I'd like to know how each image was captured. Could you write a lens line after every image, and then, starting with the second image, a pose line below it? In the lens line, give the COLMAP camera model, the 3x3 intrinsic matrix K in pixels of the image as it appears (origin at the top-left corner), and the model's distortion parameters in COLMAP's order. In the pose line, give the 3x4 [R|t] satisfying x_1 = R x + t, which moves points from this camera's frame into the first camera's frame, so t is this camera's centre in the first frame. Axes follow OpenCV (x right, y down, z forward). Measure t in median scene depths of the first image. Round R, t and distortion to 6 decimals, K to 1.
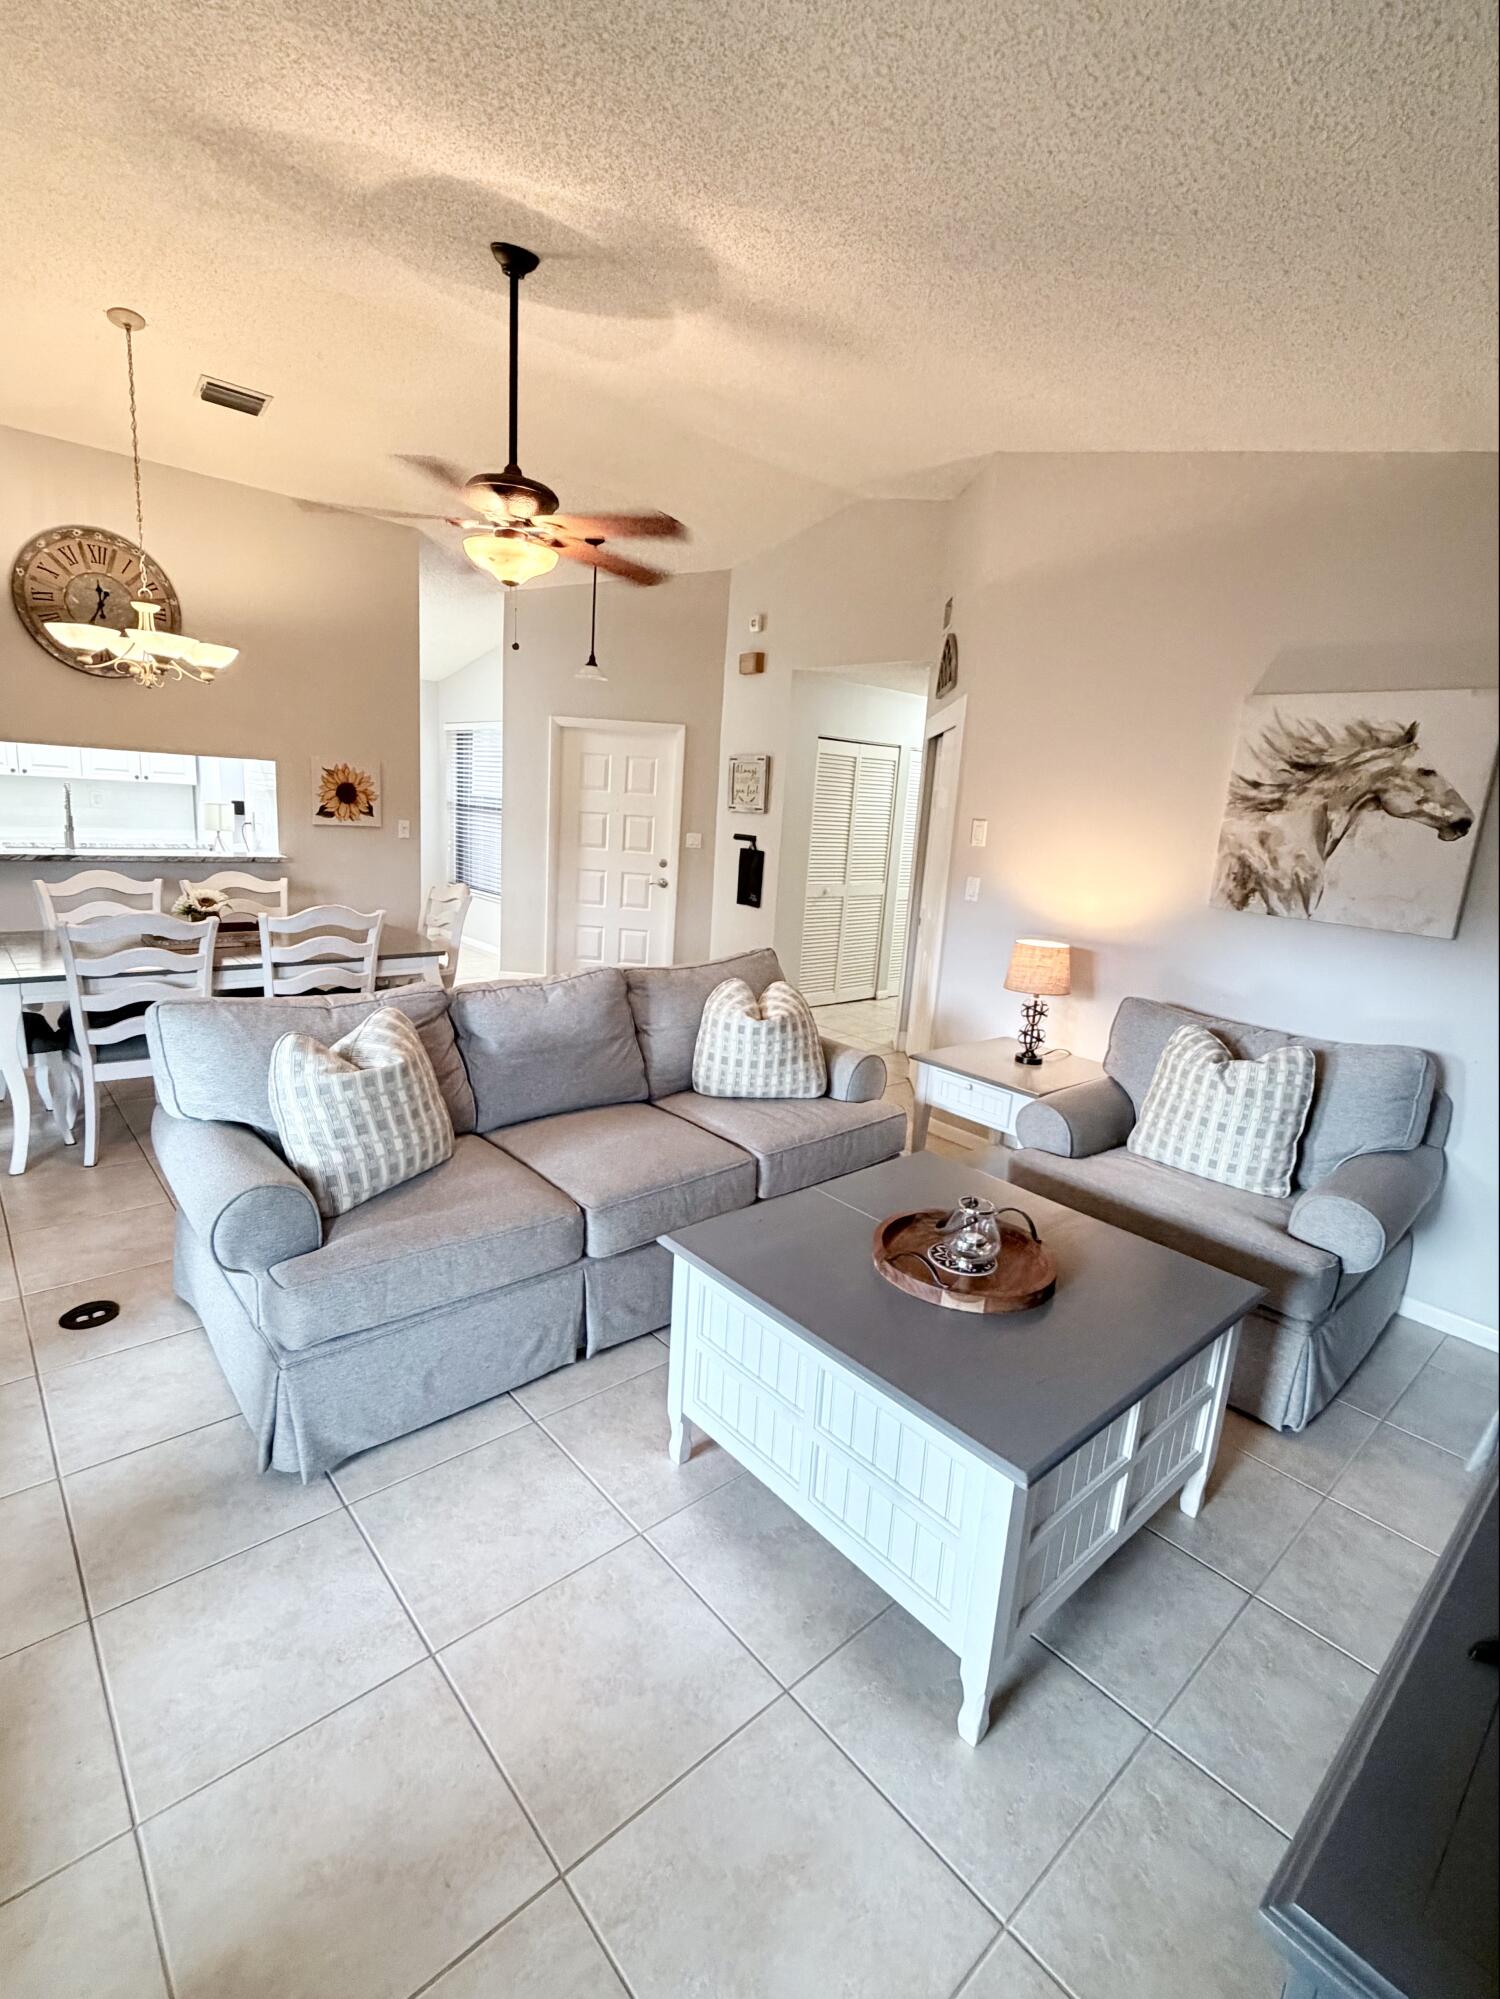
lens RADIAL K [[911.5, 0, 744.1], [0, 911.5, 994.8], [0, 0, 1]] dist [0.001591, 0.000106]
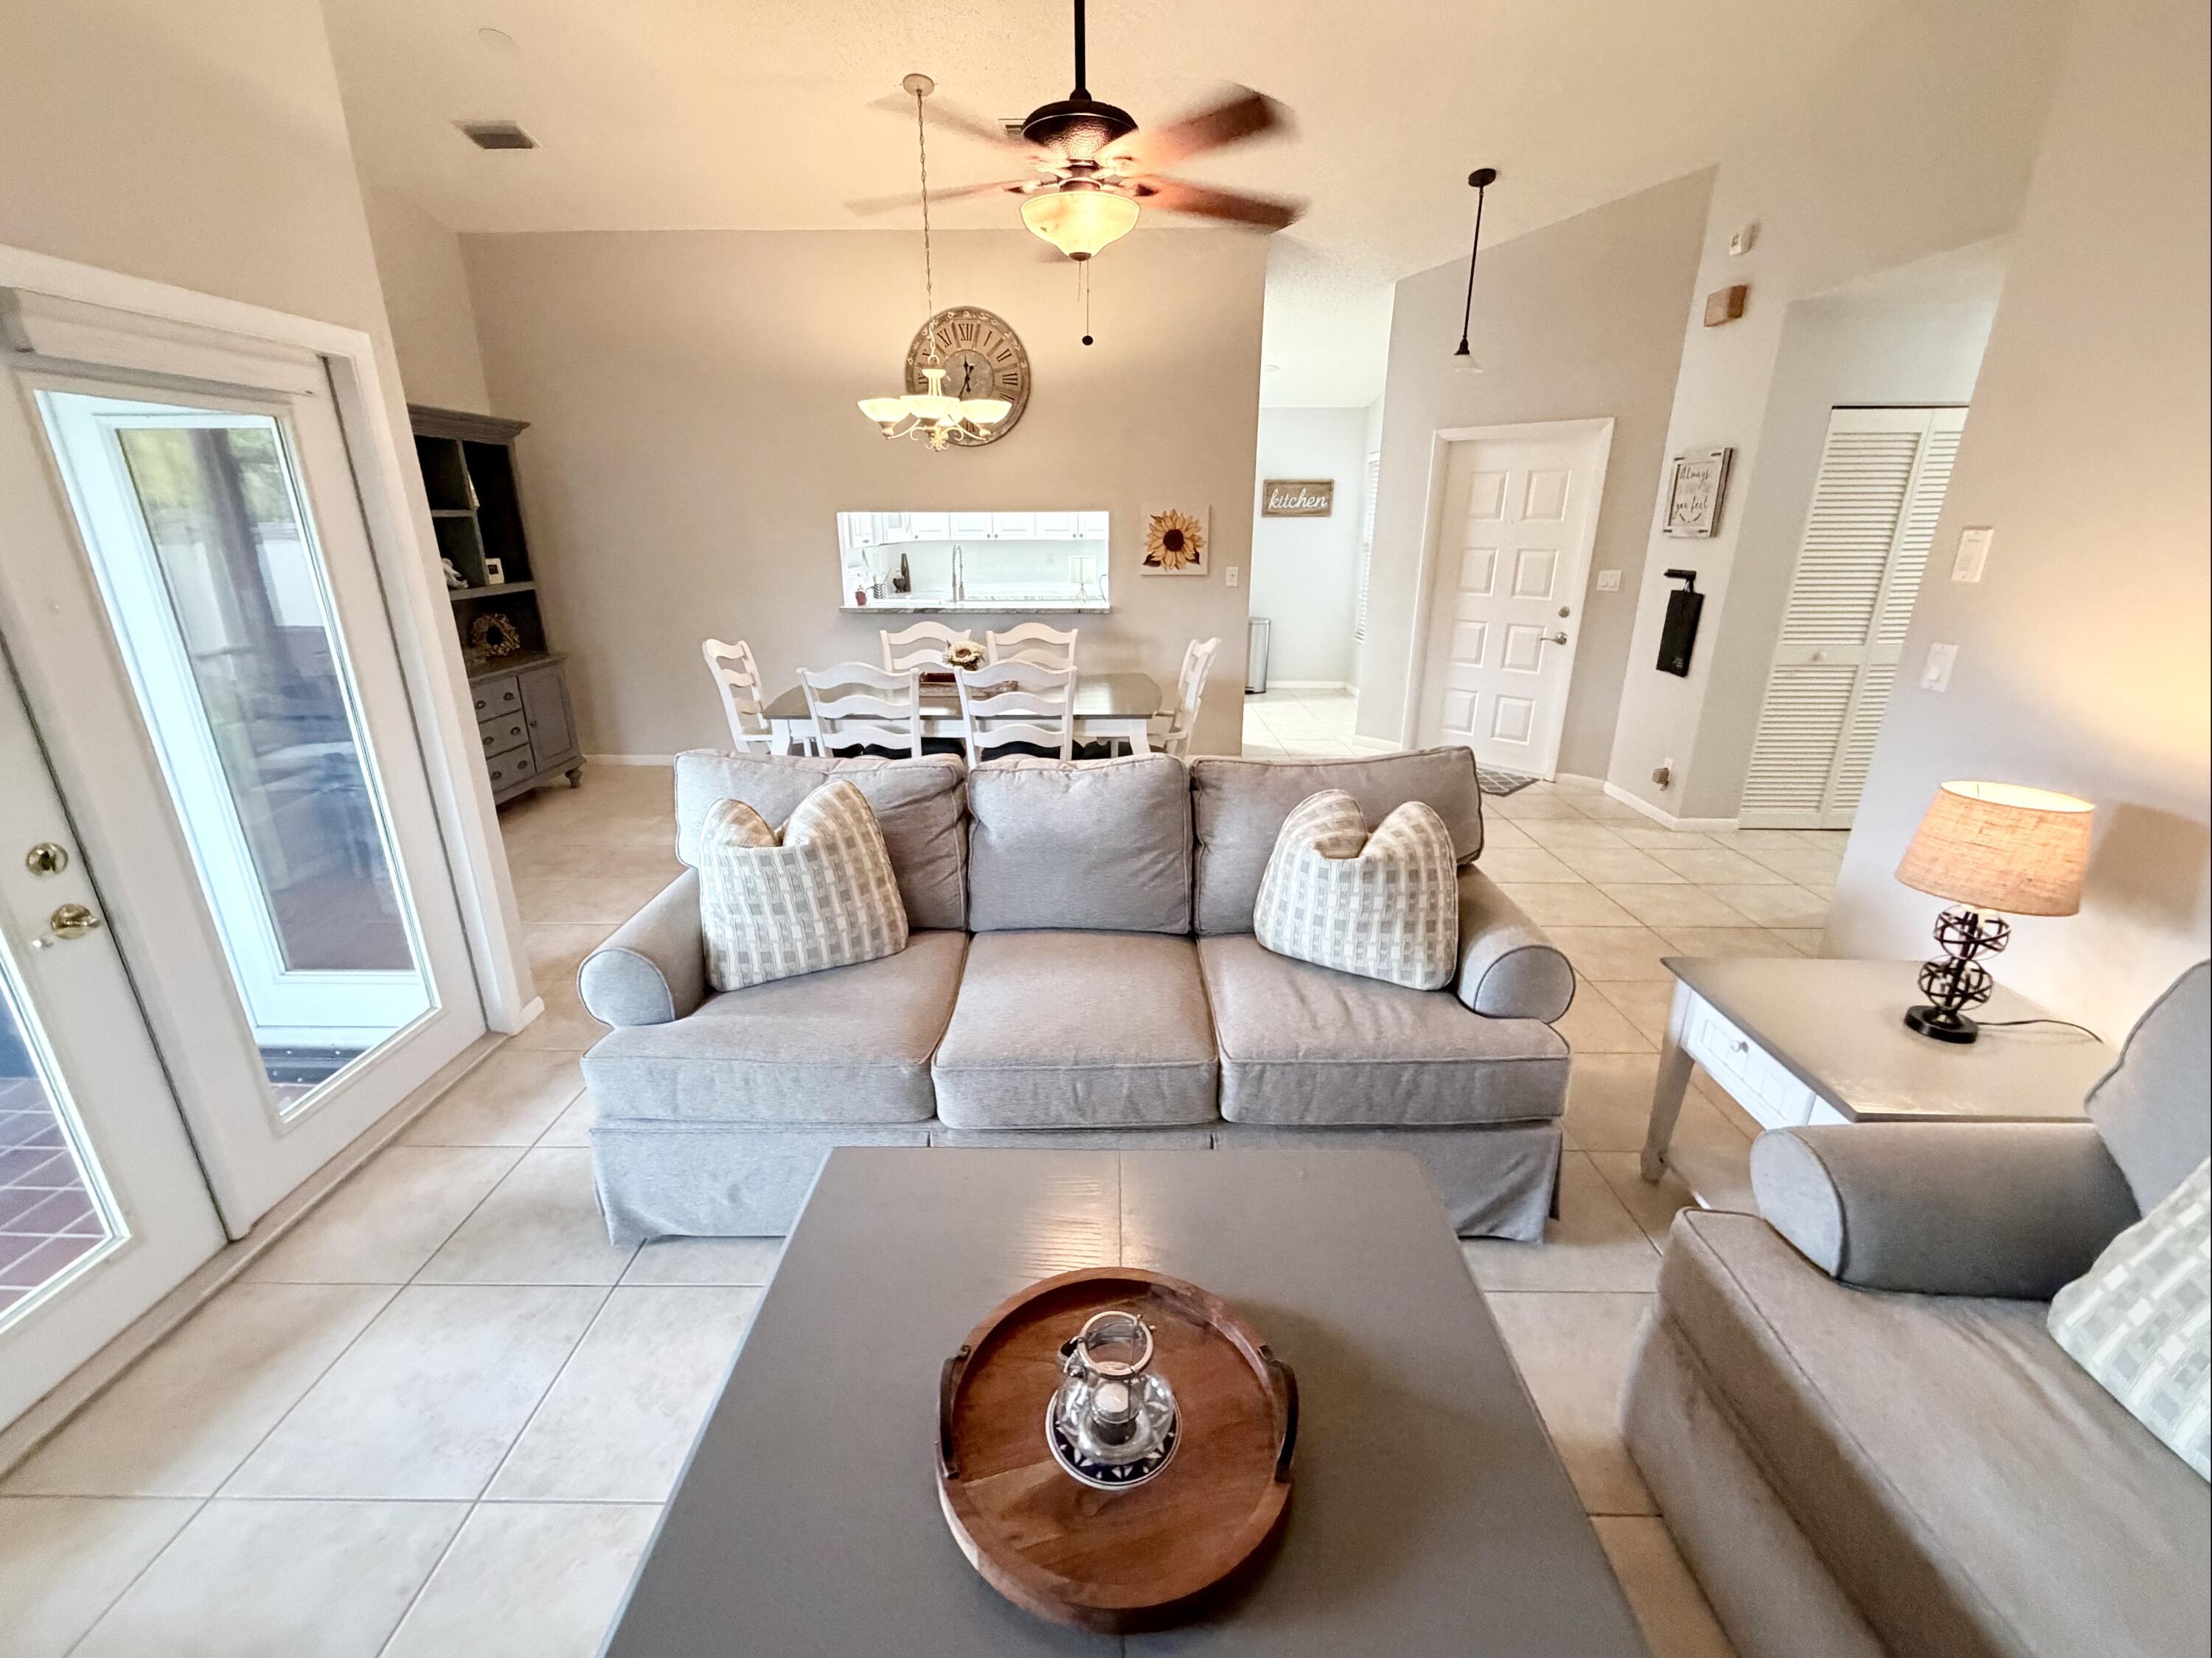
lens RADIAL K [[903.3, 0, 1096.0], [0, 903.3, 824.3], [0, 0, 1]] dist [0.000128, -0.000167]
pose [[0.742358, 0.151083, -0.652747, 0.312567], [-0.090953, 0.987950, 0.125229, -0.062793], [0.663801, -0.033596, 0.747154, 0.384799]]
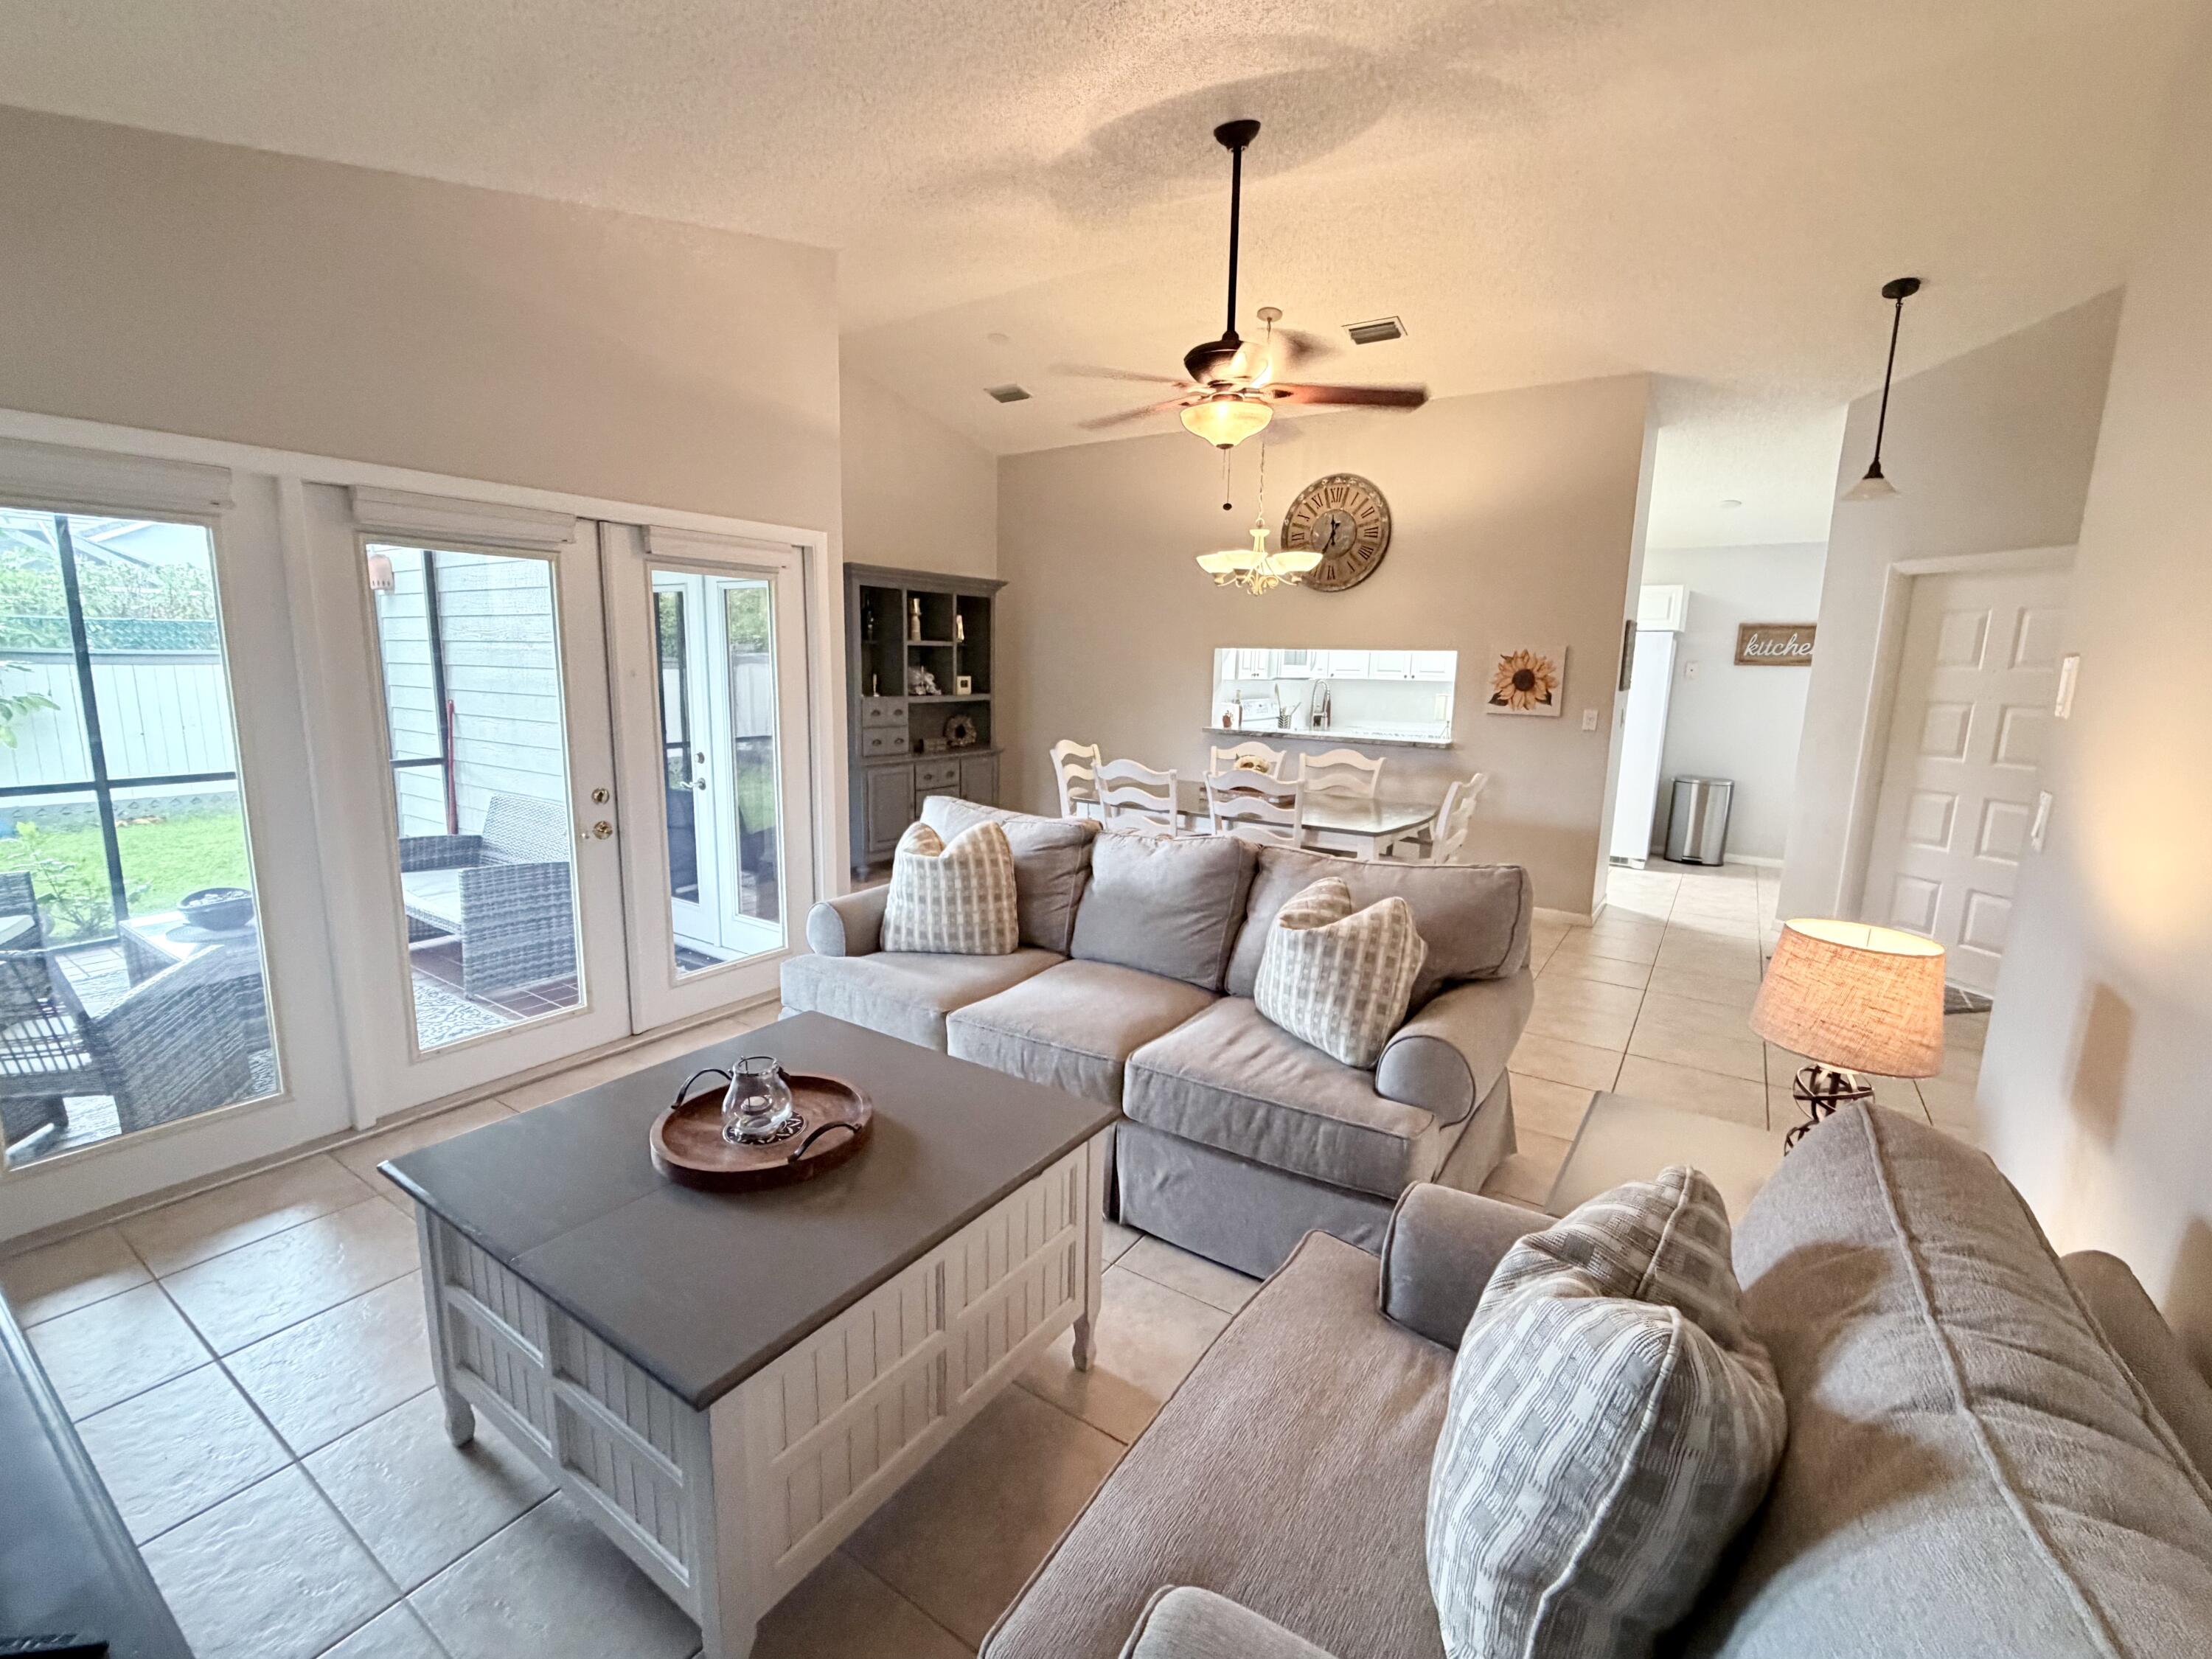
lens RADIAL K [[940.3, 0, 1102.8], [0, 940.3, 828.6], [0, 0, 1]] dist [0.000445, -0.000101]
pose [[0.267078, 0.109794, -0.957400, 0.701407], [-0.205761, 0.977075, 0.054651, -0.062200], [0.941452, 0.182400, 0.283547, 0.610335]]
